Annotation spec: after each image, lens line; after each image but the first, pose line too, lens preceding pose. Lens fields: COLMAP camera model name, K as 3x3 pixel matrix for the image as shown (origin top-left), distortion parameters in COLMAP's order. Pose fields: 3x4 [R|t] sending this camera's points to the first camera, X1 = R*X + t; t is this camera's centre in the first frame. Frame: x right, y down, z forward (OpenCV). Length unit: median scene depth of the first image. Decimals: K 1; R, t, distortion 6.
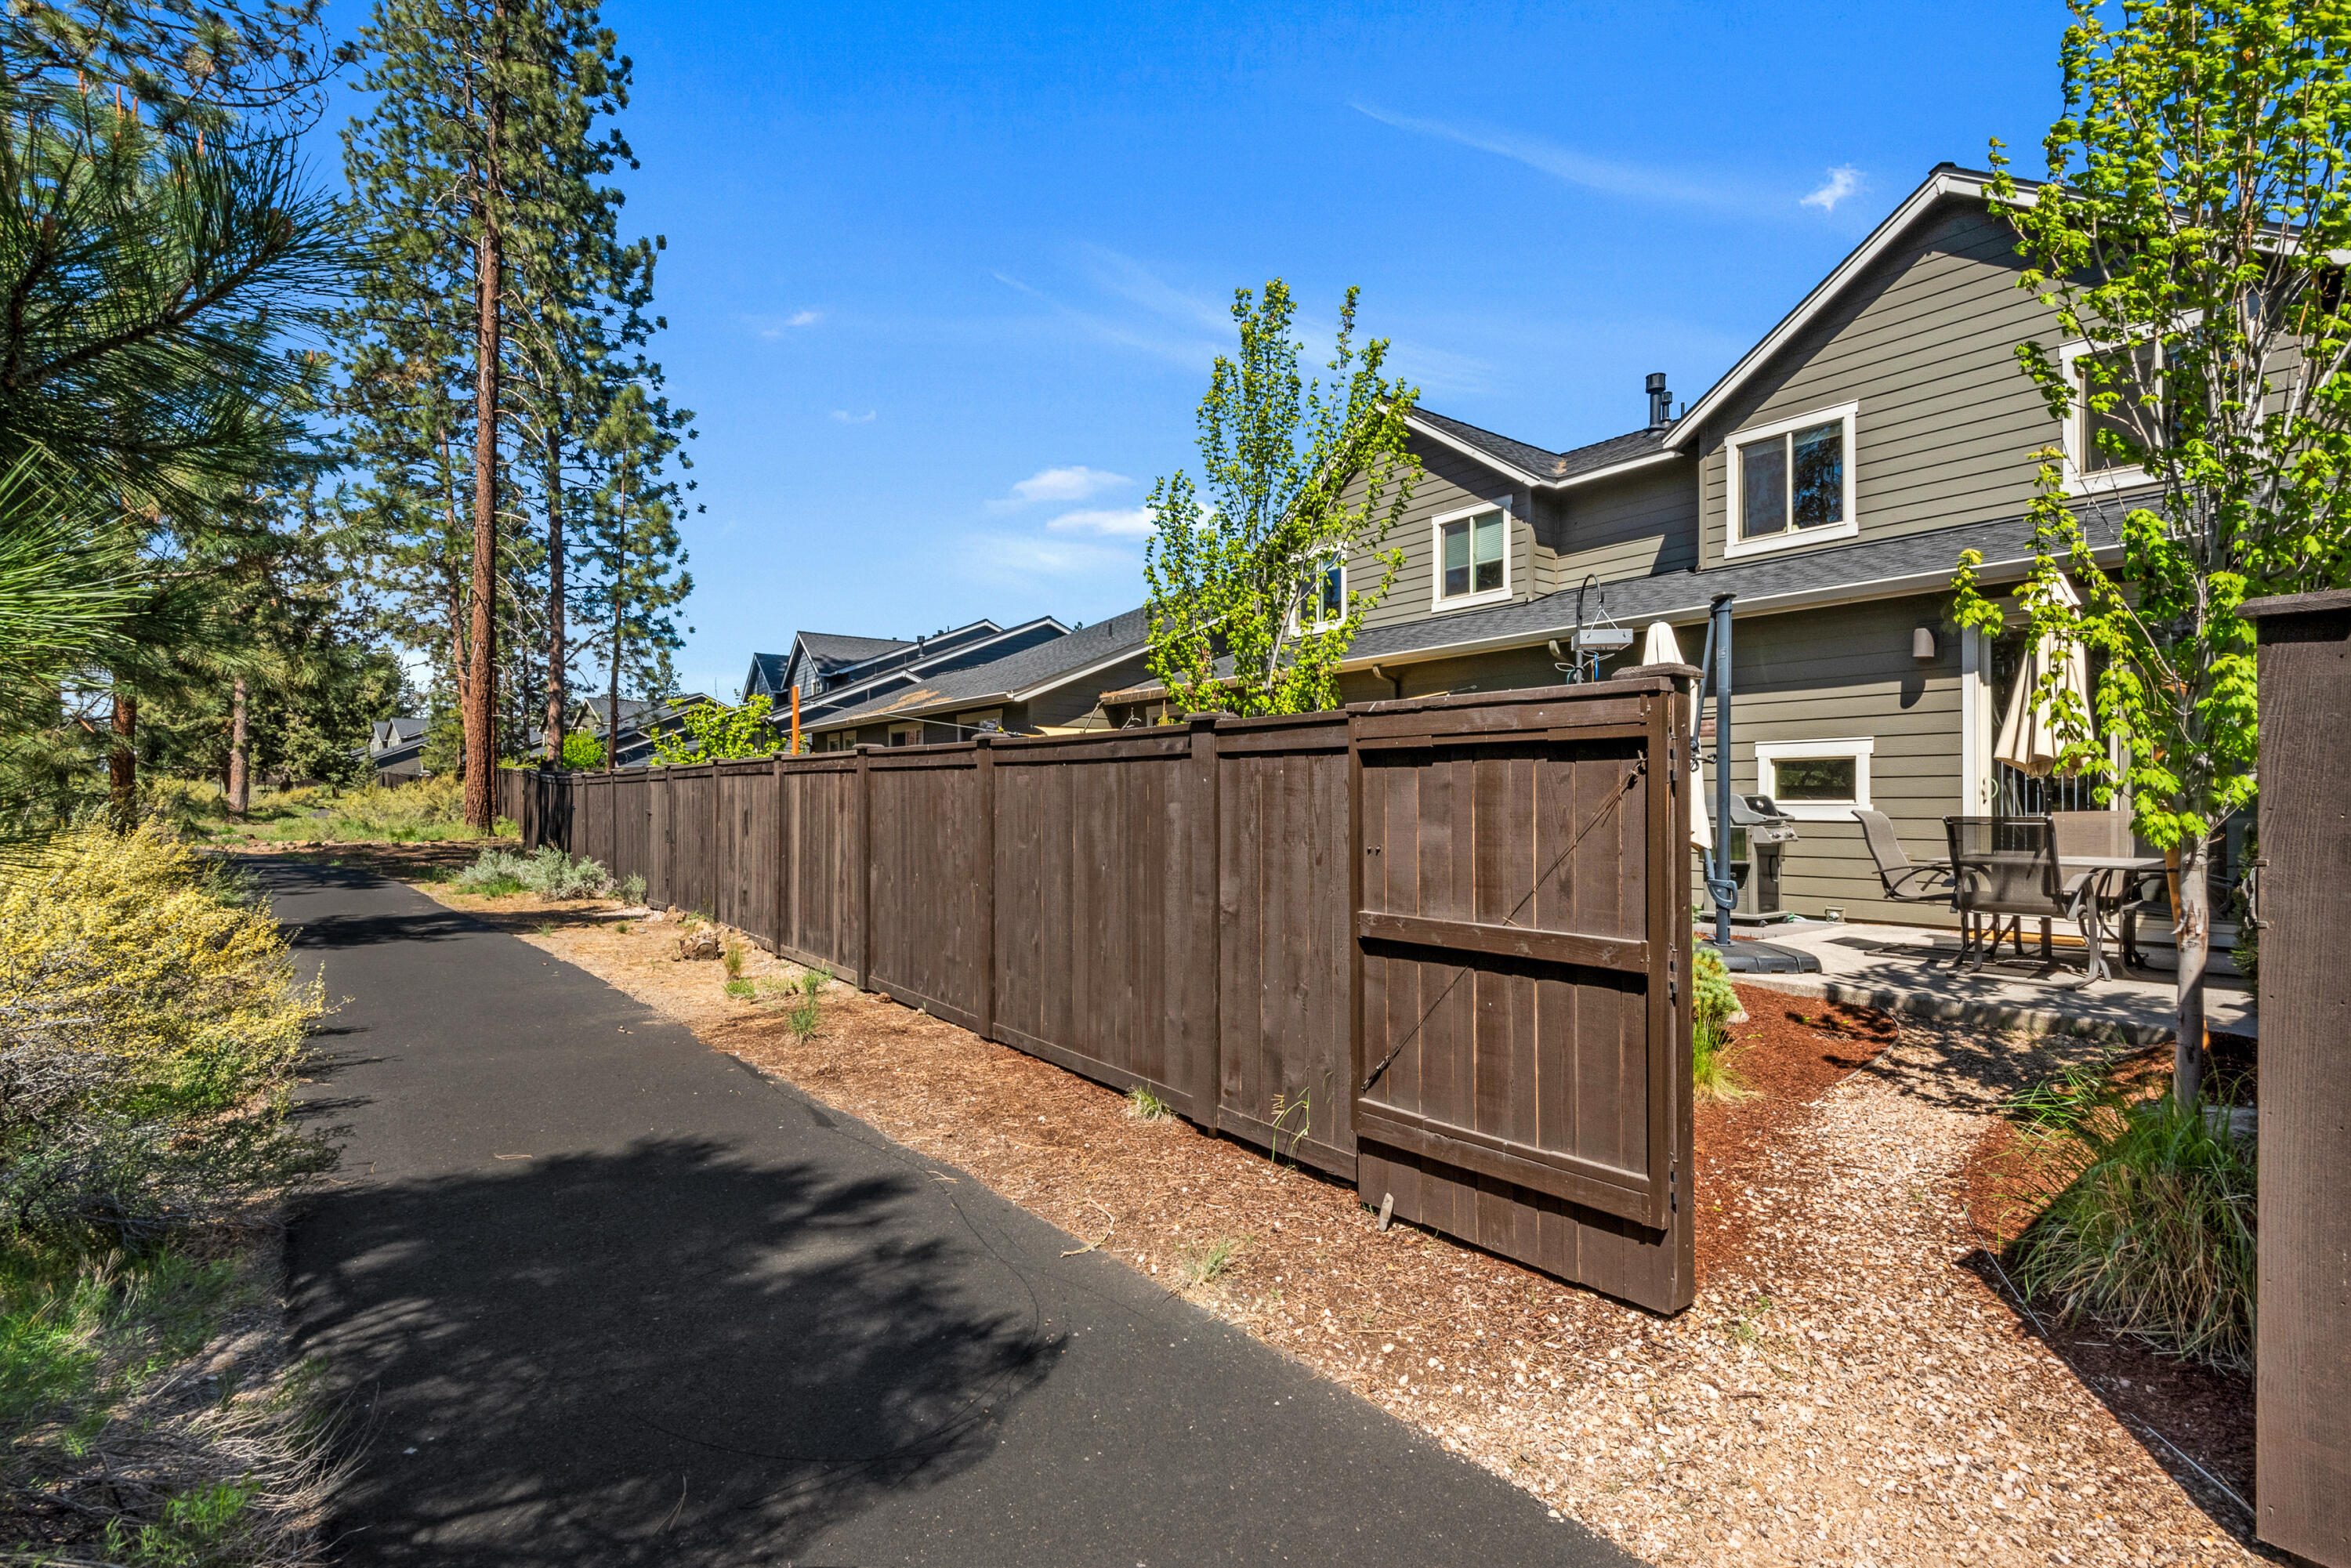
lens RADIAL K [[1052.0, 0, 1174.4], [0, 1052.0, 758.0], [0, 0, 1]] dist [0.039364, -0.033696]
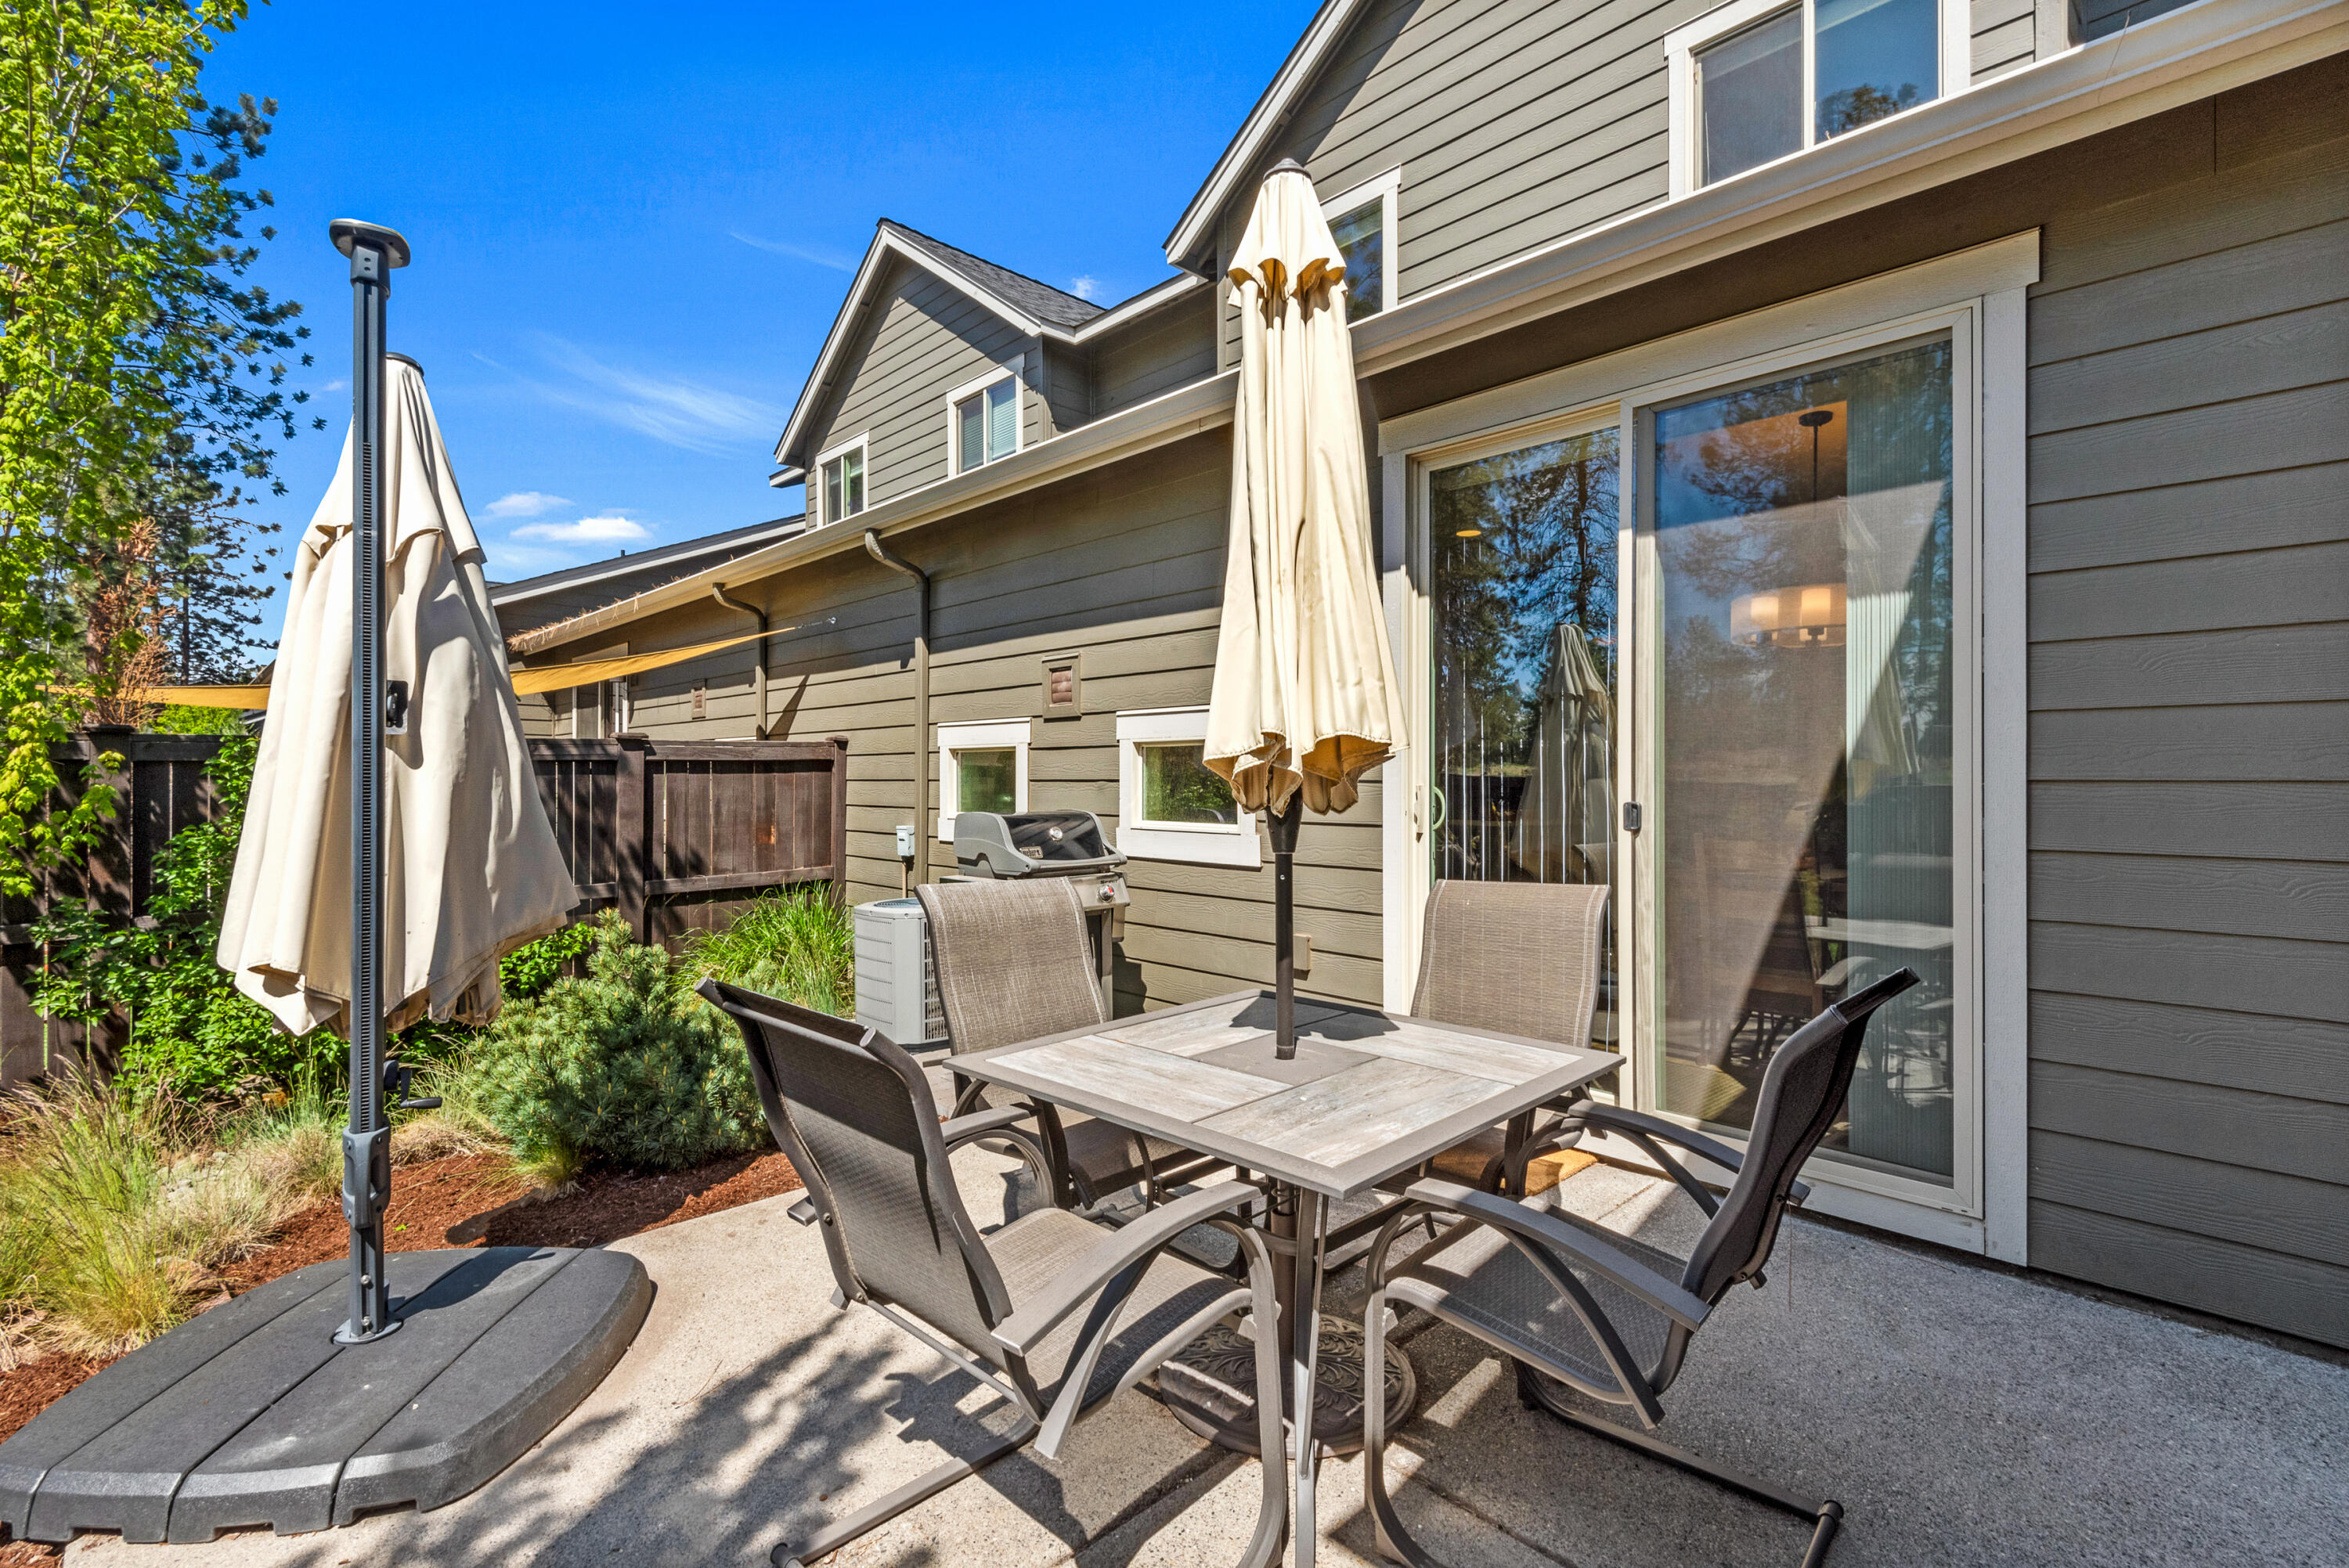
lens RADIAL K [[1039.8, 0, 1182.8], [0, 1039.8, 763.1], [0, 0, 1]] dist [0.016863, -0.030900]
pose [[0.993016, 0.009123, 0.117625, 0.439102], [-0.012326, 0.999572, 0.026534, -0.003740], [-0.117333, -0.027799, 0.992703, 0.395468]]
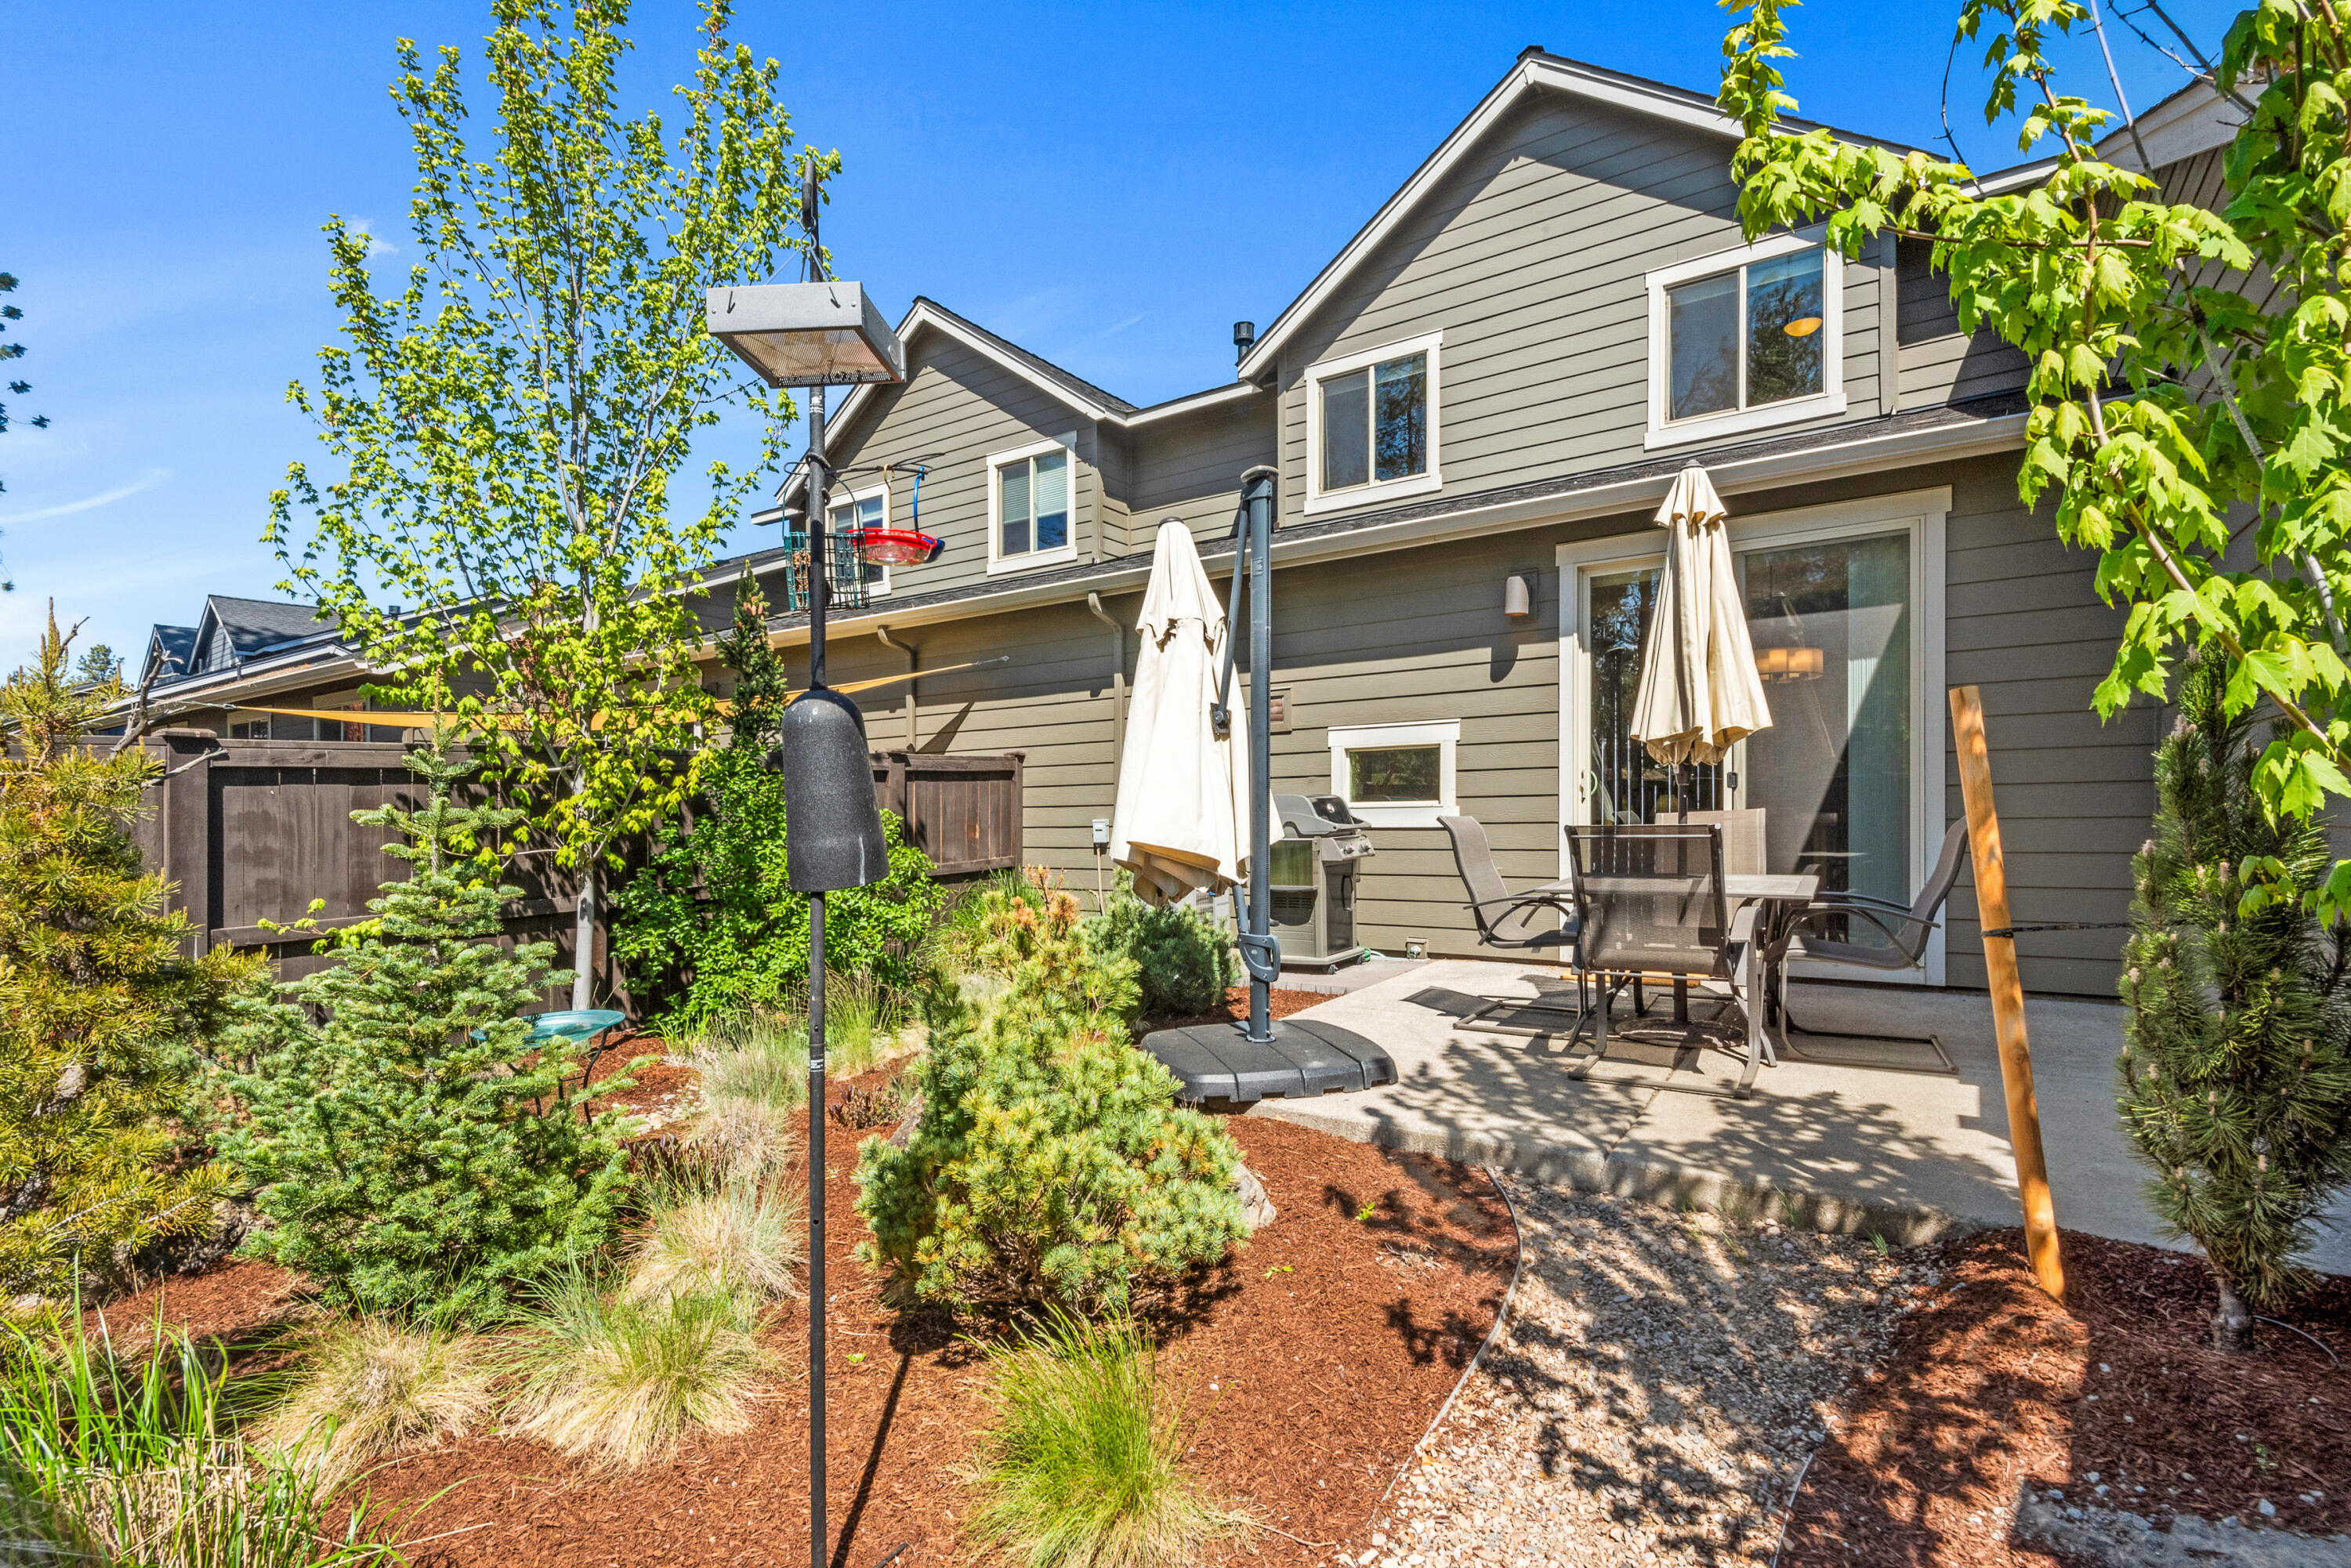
lens RADIAL K [[1042.2, 0, 1185.8], [0, 1042.2, 800.9], [0, 0, 1]] dist [0.017473, -0.022251]
pose [[0.943195, -0.014452, 0.331925, 0.163390], [0.003211, 0.999403, 0.034389, 0.009932], [-0.332223, -0.031370, 0.942679, 0.263662]]
